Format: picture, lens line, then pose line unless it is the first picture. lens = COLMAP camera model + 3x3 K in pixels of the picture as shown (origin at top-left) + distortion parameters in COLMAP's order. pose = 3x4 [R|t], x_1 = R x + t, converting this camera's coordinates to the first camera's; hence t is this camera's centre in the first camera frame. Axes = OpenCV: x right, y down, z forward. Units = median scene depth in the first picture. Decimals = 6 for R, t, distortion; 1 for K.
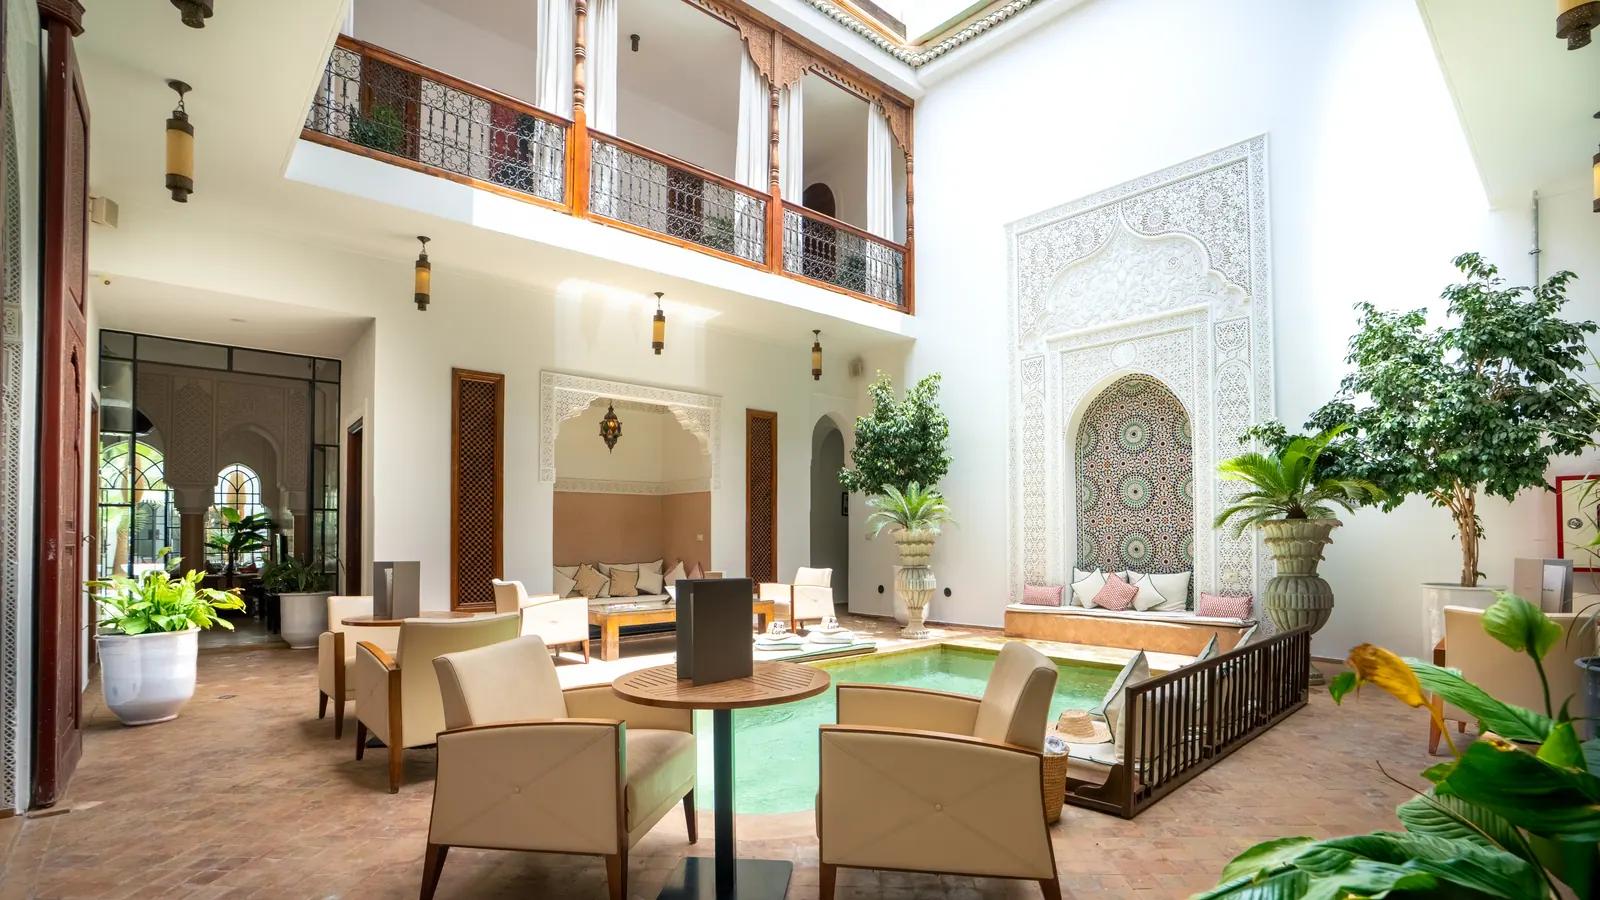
lens RADIAL K [[766.3, 0, 800.6], [0, 766.3, 522.1], [0, 0, 1]] dist [-0.063422, 0.034258]
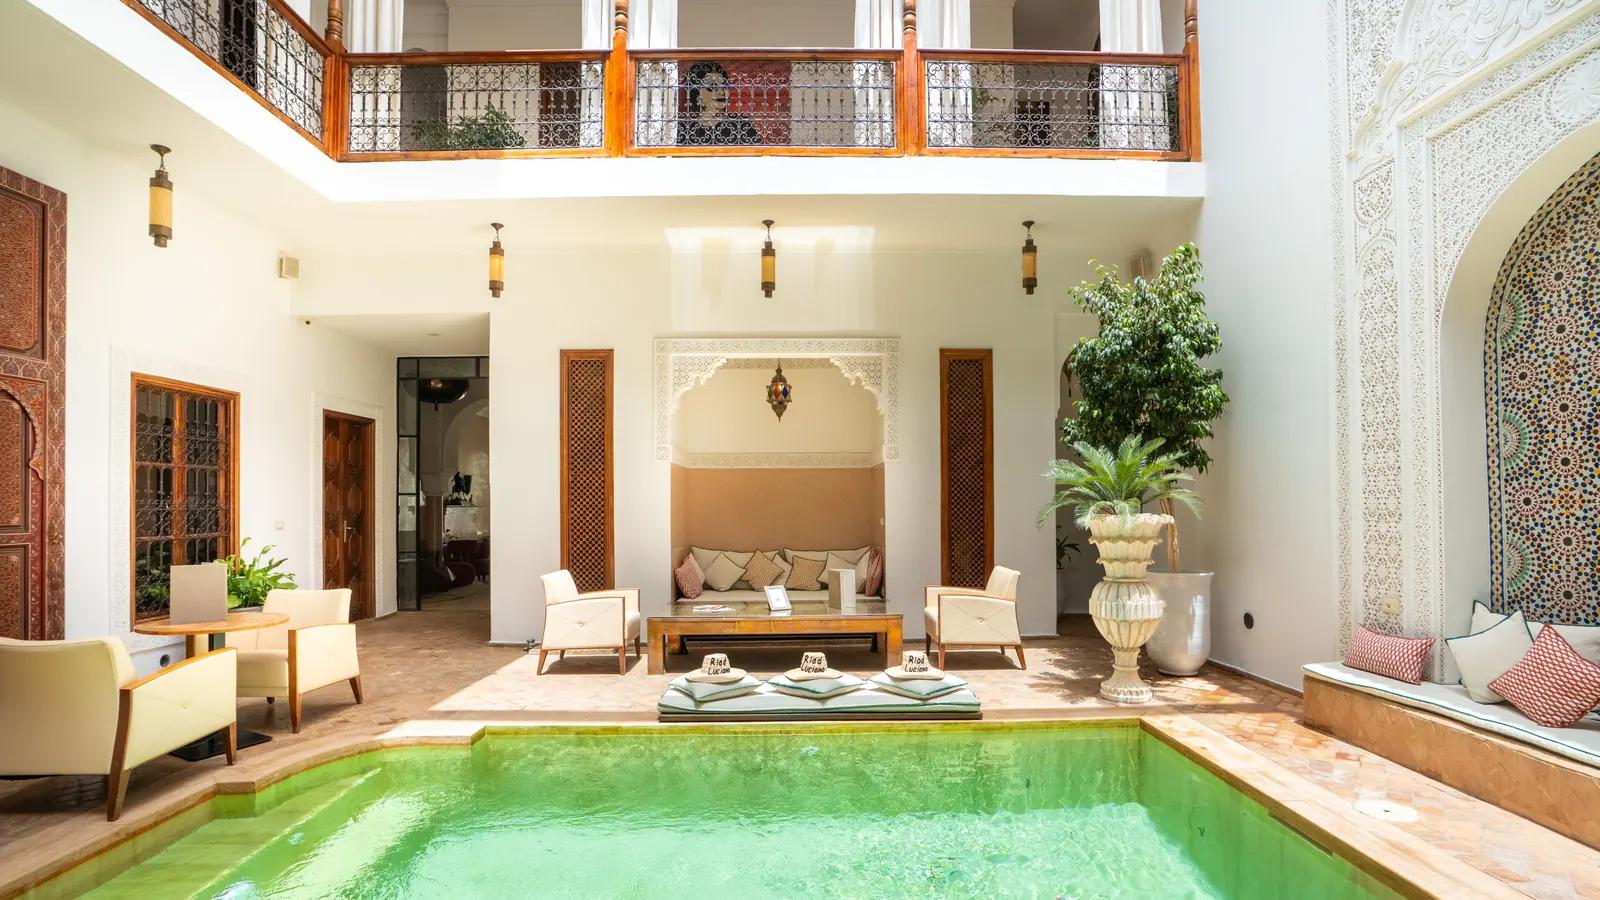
lens RADIAL K [[752.4, 0, 801.3], [0, 752.4, 490.6], [0, 0, 1]] dist [-0.065722, 0.031573]
pose [[0.752356, -0.012008, -0.658647, 0.341525], [0.018205, 0.999831, 0.002568, -0.015820], [0.658505, -0.013923, 0.752448, 0.402081]]
